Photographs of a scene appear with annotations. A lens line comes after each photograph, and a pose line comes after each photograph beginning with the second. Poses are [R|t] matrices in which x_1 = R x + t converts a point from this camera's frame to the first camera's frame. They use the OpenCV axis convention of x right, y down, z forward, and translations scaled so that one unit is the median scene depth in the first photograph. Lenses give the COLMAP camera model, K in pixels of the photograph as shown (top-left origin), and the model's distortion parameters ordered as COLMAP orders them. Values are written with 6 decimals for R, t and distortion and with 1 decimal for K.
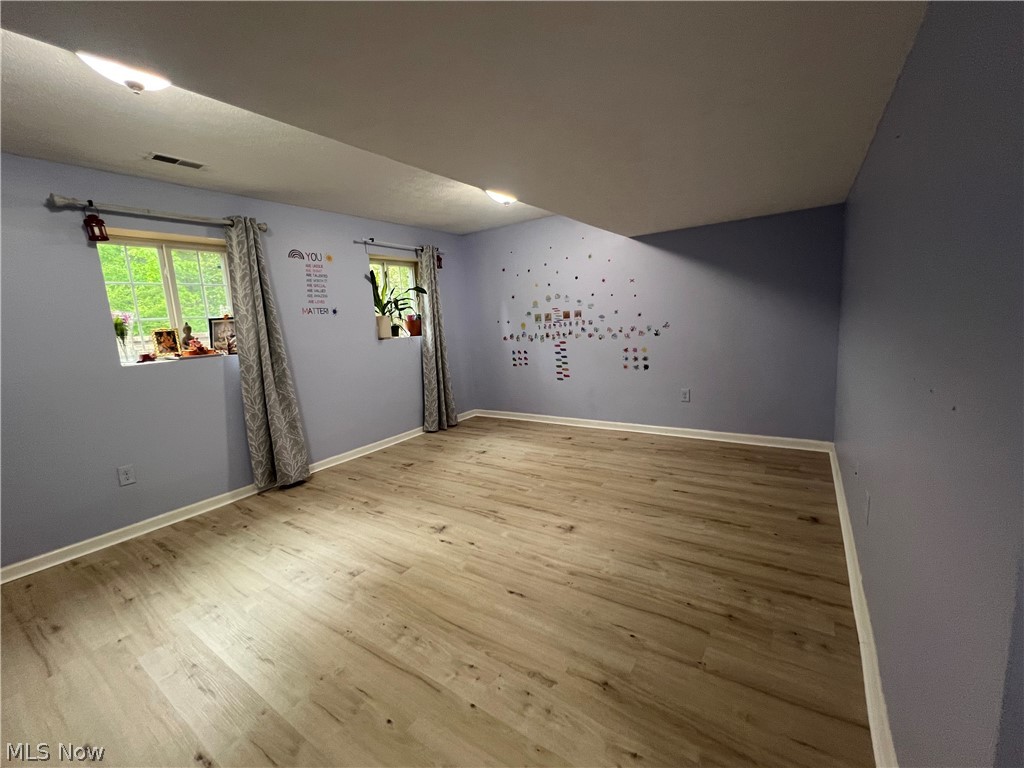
lens RADIAL K [[414.8, 0, 512.0], [0, 414.8, 384.0], [0, 0, 1]] dist [0.003039, 0.000189]
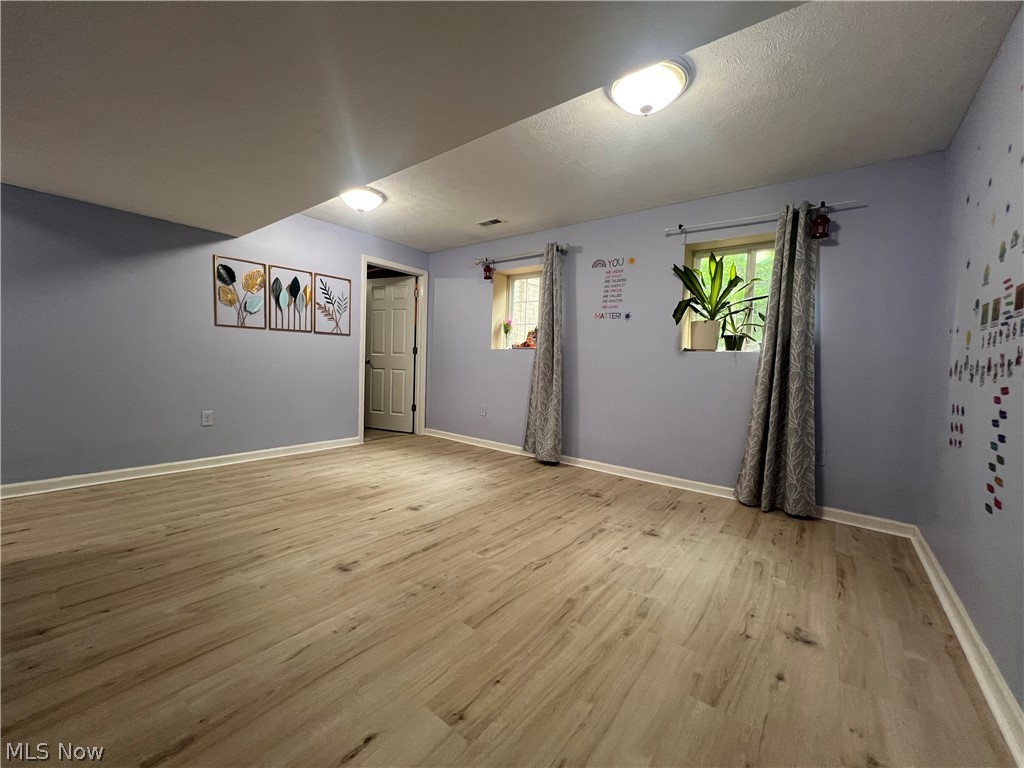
lens RADIAL K [[408.7, 0, 512.0], [0, 408.7, 384.0], [0, 0, 1]] dist [0.003407, 0.000537]
pose [[-0.058385, 0.116815, -0.991436, 0.633815], [-0.192424, 0.973189, 0.125997, -0.107687], [0.979573, 0.198133, -0.034342, 0.955786]]
